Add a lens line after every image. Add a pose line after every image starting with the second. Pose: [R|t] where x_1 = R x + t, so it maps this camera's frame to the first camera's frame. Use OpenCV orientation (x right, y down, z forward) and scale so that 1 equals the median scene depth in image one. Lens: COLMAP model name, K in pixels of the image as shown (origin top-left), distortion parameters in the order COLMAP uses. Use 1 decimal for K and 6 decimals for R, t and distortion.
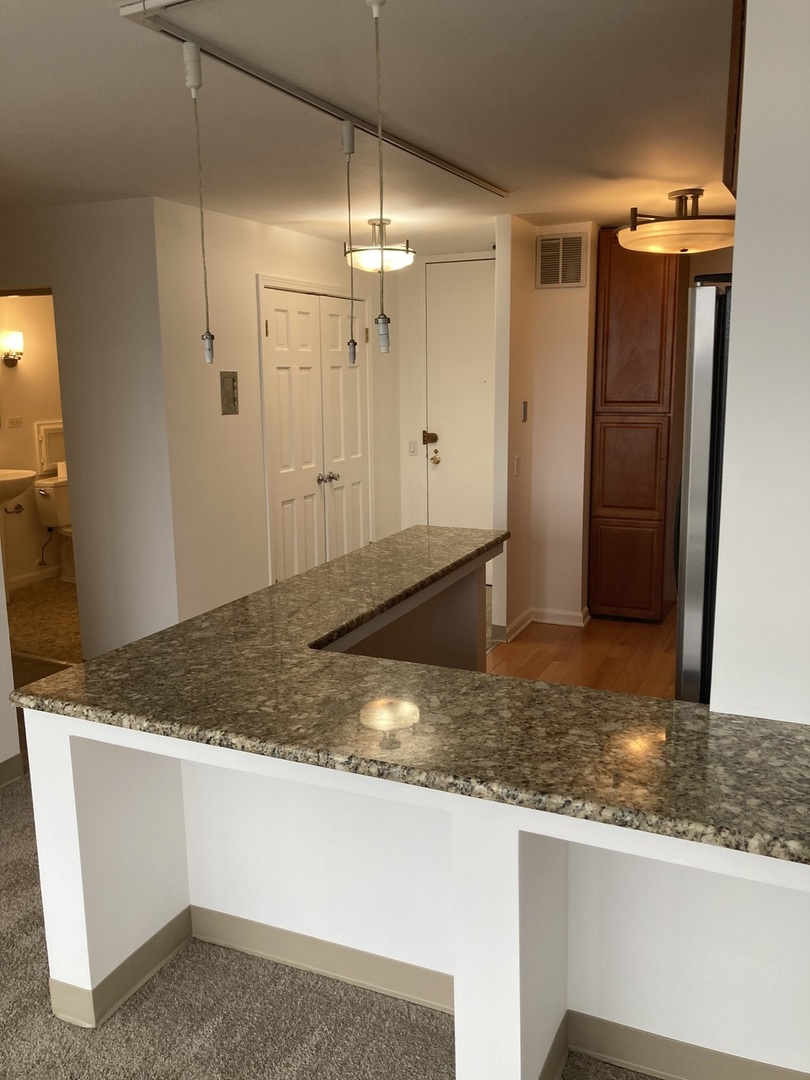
lens RADIAL K [[882.1, 0, 408.4], [0, 882.1, 535.1], [0, 0, 1]] dist [0.016308, -0.025841]
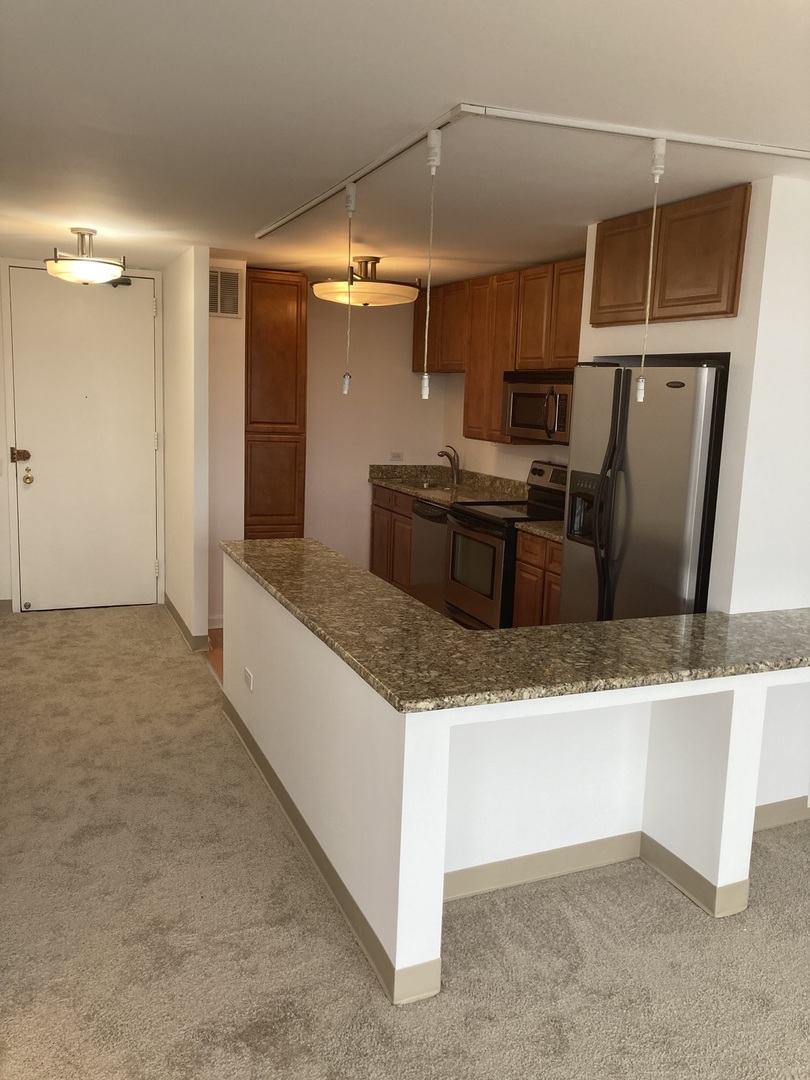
lens RADIAL K [[882.1, 0, 414.8], [0, 882.1, 532.1], [0, 0, 1]] dist [0.016308, -0.025841]
pose [[0.672118, -0.077503, 0.736376, -1.099250], [0.088521, 0.995785, 0.024010, -0.047162], [-0.735133, 0.049047, 0.676146, 0.230223]]
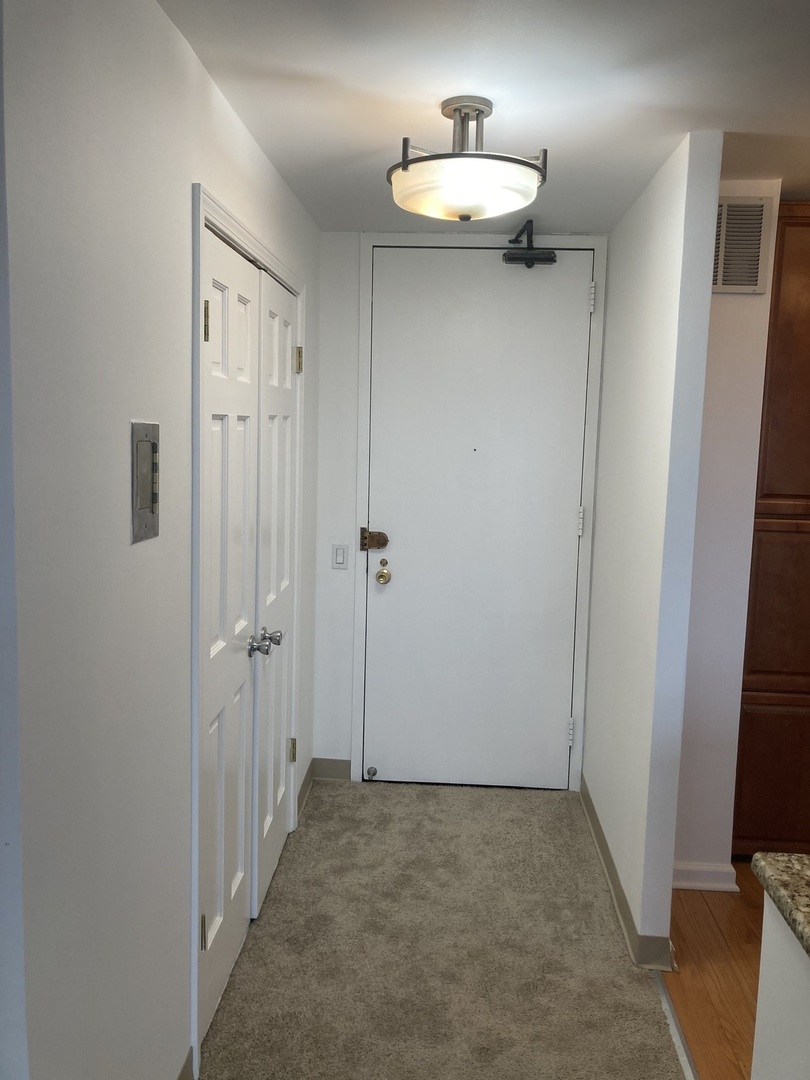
lens RADIAL K [[882.1, 0, 408.7], [0, 882.1, 531.8], [0, 0, 1]] dist [0.016308, -0.025841]
pose [[0.931737, -0.008532, 0.363033, -0.480797], [0.029402, 0.998214, -0.052003, -0.242357], [-0.361941, 0.059127, 0.930324, 1.271935]]
